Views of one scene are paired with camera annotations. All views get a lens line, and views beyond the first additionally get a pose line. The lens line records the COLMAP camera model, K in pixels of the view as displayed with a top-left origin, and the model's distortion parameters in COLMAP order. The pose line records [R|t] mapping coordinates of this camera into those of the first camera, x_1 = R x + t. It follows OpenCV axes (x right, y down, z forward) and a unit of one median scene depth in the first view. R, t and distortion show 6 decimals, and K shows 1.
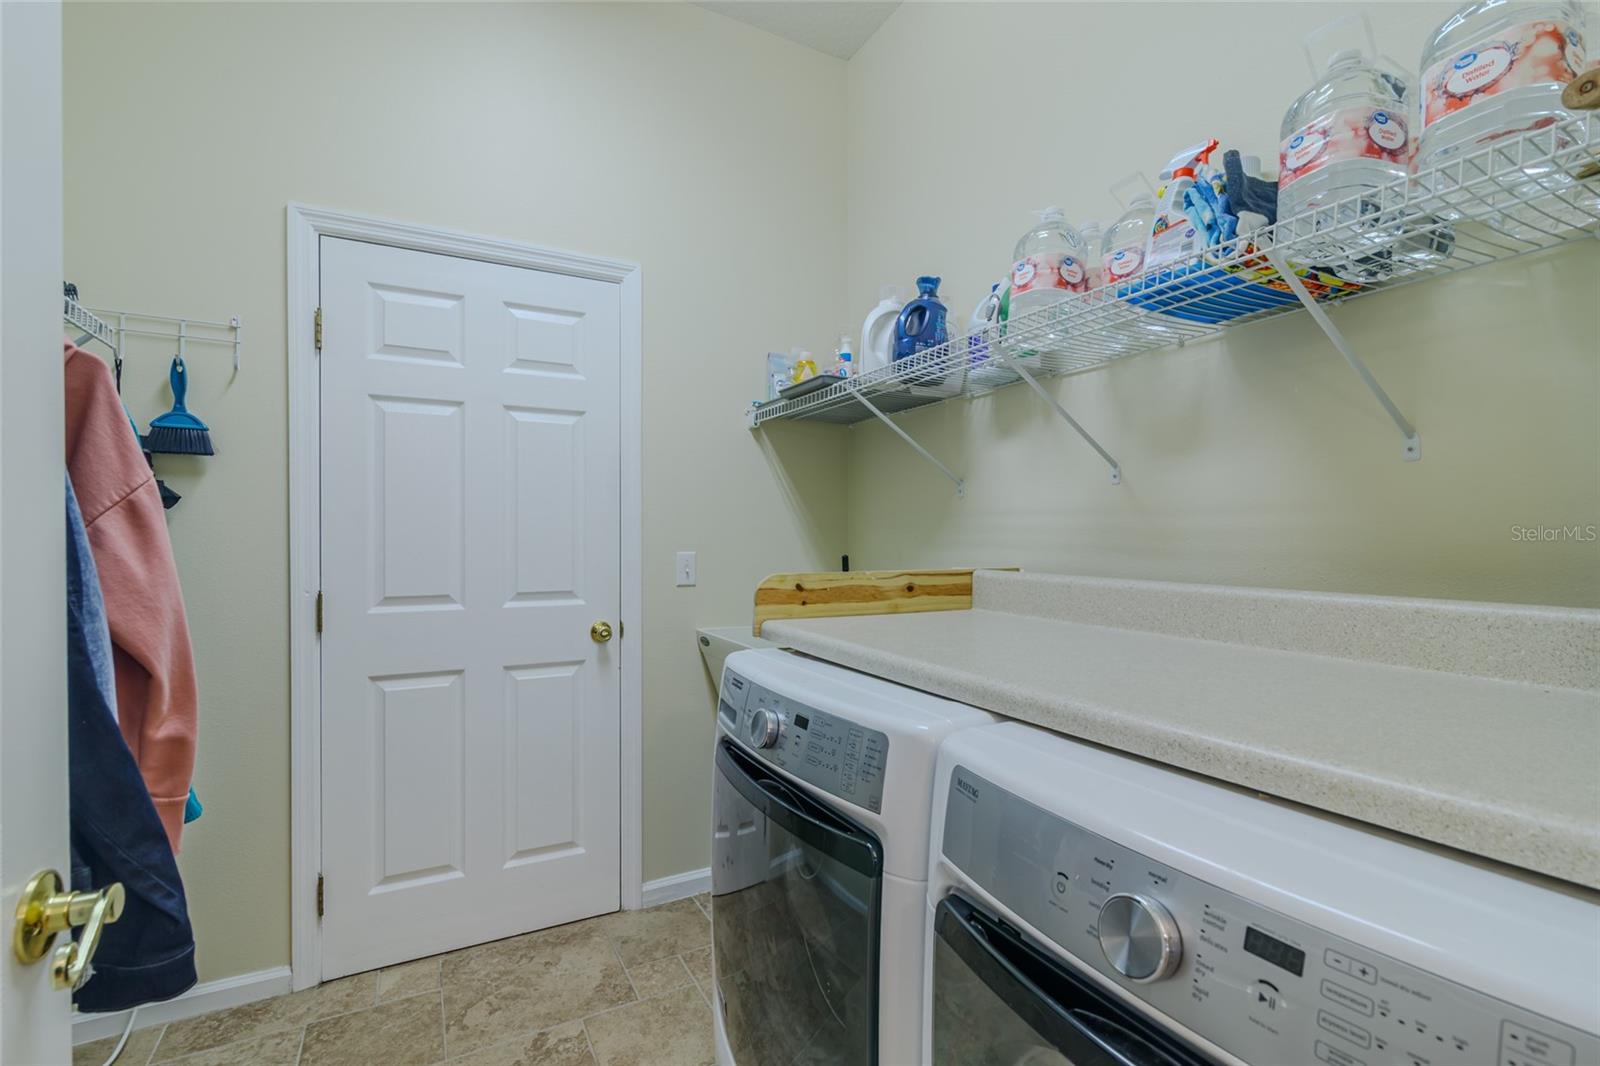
lens RADIAL K [[730.8, 0, 807.2], [0, 730.8, 539.9], [0, 0, 1]] dist [0.000381, 0.000073]
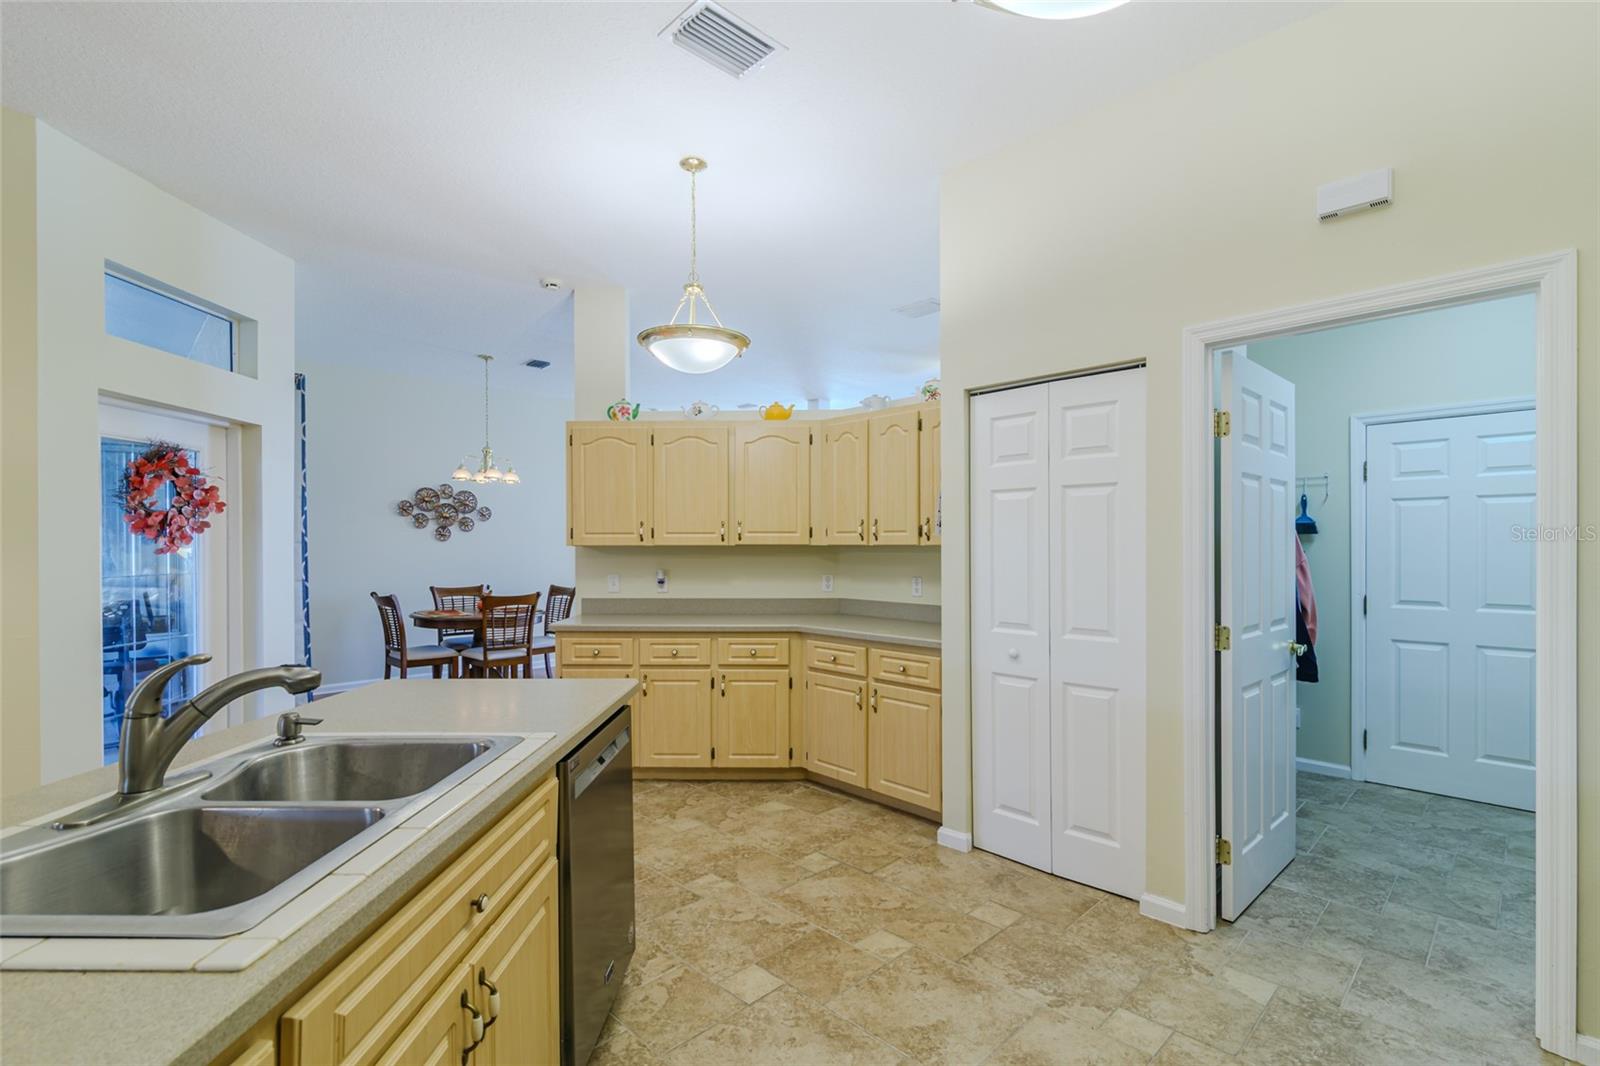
lens RADIAL K [[730.8, 0, 796.2], [0, 730.8, 548.6], [0, 0, 1]] dist [0.000381, 0.000073]
pose [[0.278578, 0.003355, -0.960408, 0.898375], [-0.002628, 0.999993, 0.002731, -0.064501], [0.960410, 0.001764, 0.278585, -1.161923]]
